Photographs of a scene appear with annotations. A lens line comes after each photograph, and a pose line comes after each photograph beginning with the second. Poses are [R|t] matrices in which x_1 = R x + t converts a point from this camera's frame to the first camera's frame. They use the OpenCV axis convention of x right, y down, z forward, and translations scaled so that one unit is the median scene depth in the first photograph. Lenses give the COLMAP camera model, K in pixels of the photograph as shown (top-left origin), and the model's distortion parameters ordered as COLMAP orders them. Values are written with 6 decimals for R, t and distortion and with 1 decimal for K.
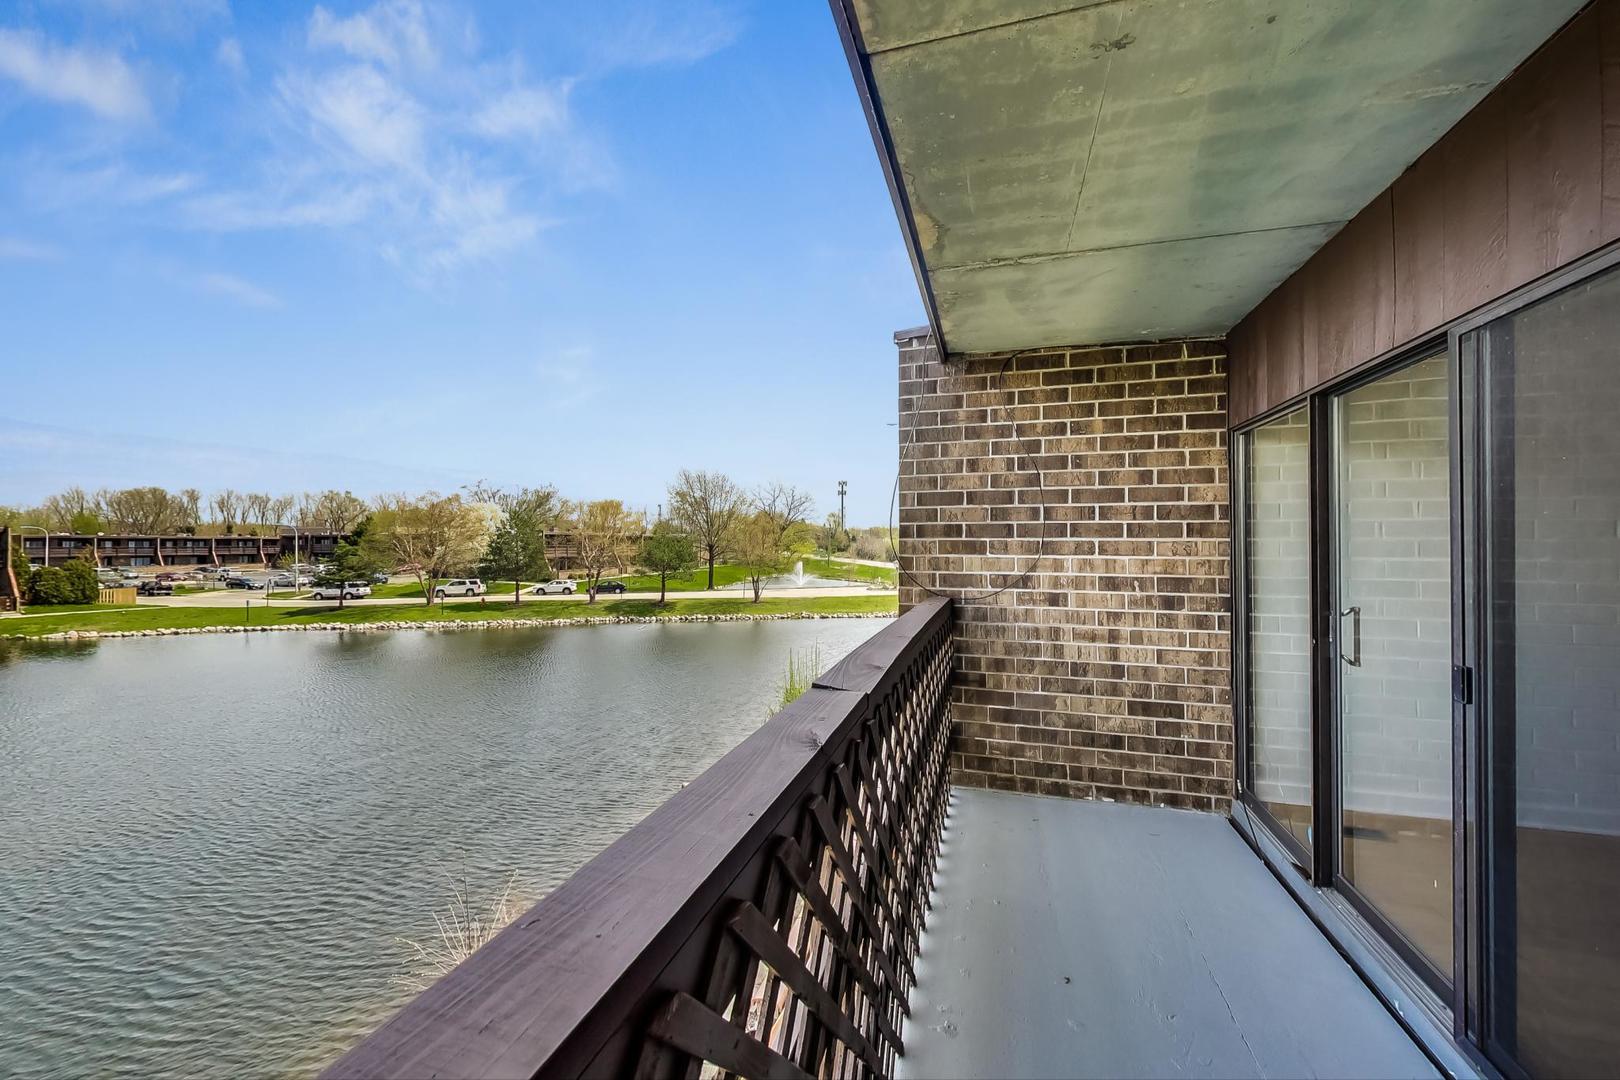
lens RADIAL K [[623.7, 0, 810.0], [0, 623.7, 540.0], [0, 0, 1]] dist [0.000292, -0.000004]
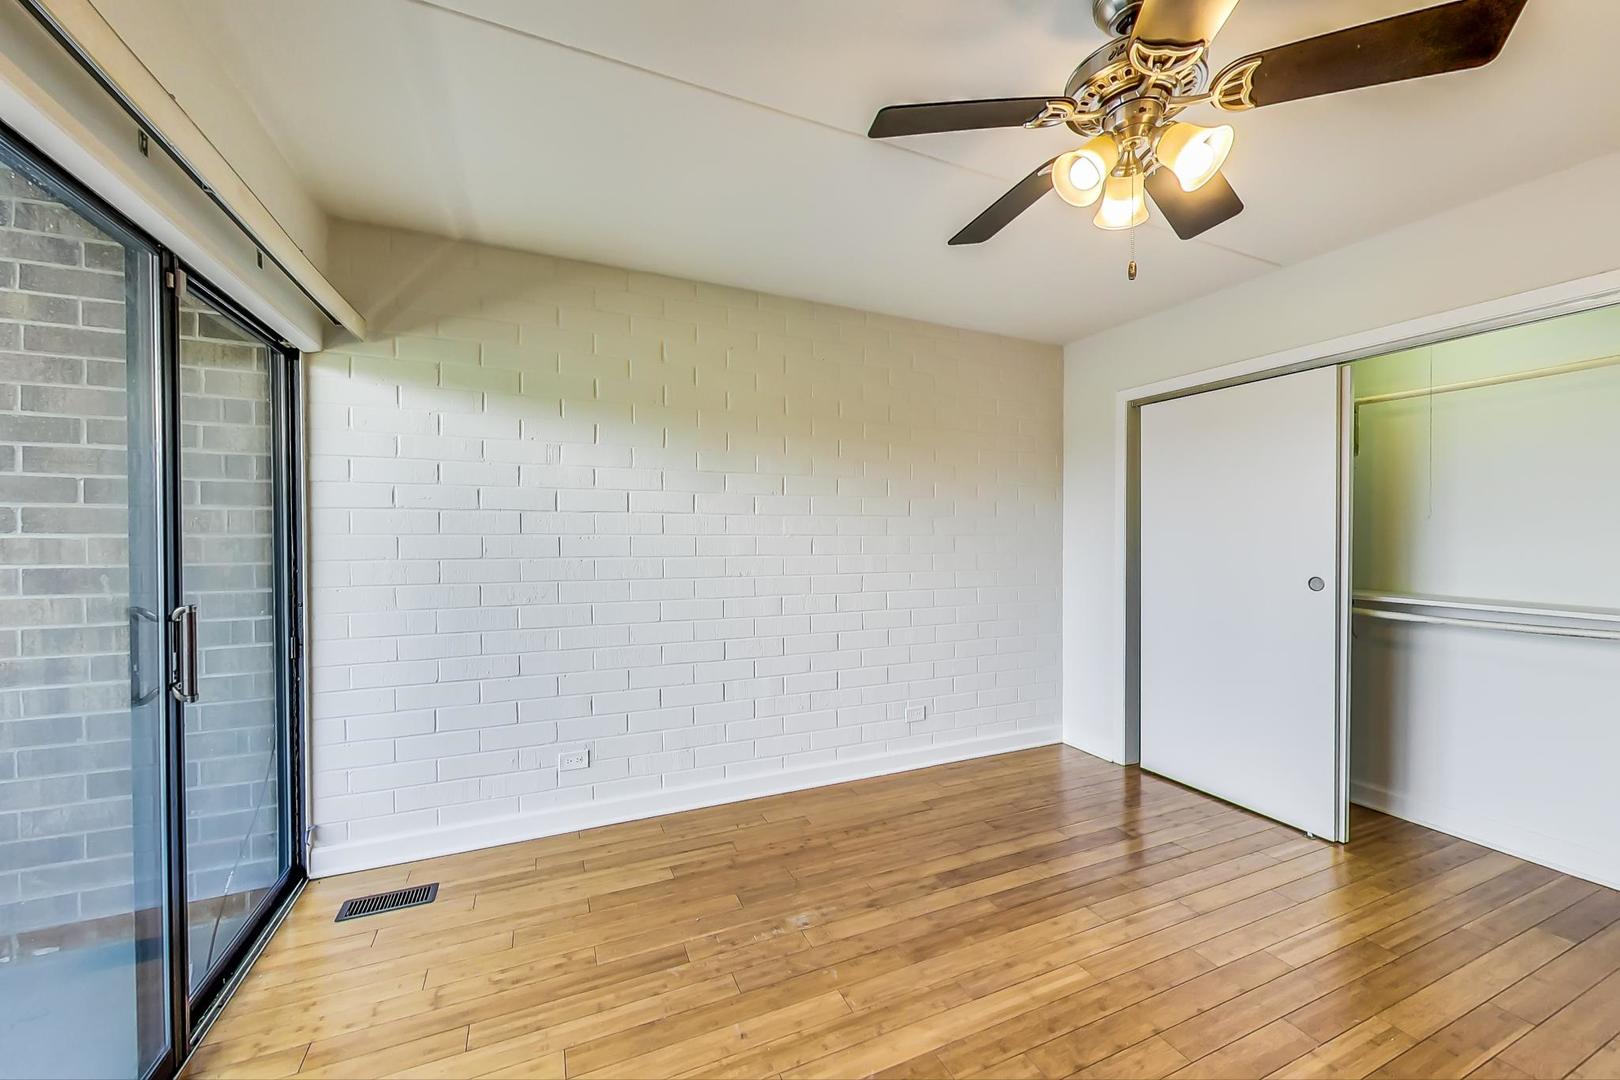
lens RADIAL K [[623.7, 0, 810.0], [0, 623.7, 540.0], [0, 0, 1]] dist [0.000292, -0.000004]
pose [[0.758829, -0.008909, 0.651228, 0.643698], [-0.004962, 0.999798, 0.019459, 0.016607], [-0.651270, -0.017997, 0.758632, 0.097492]]
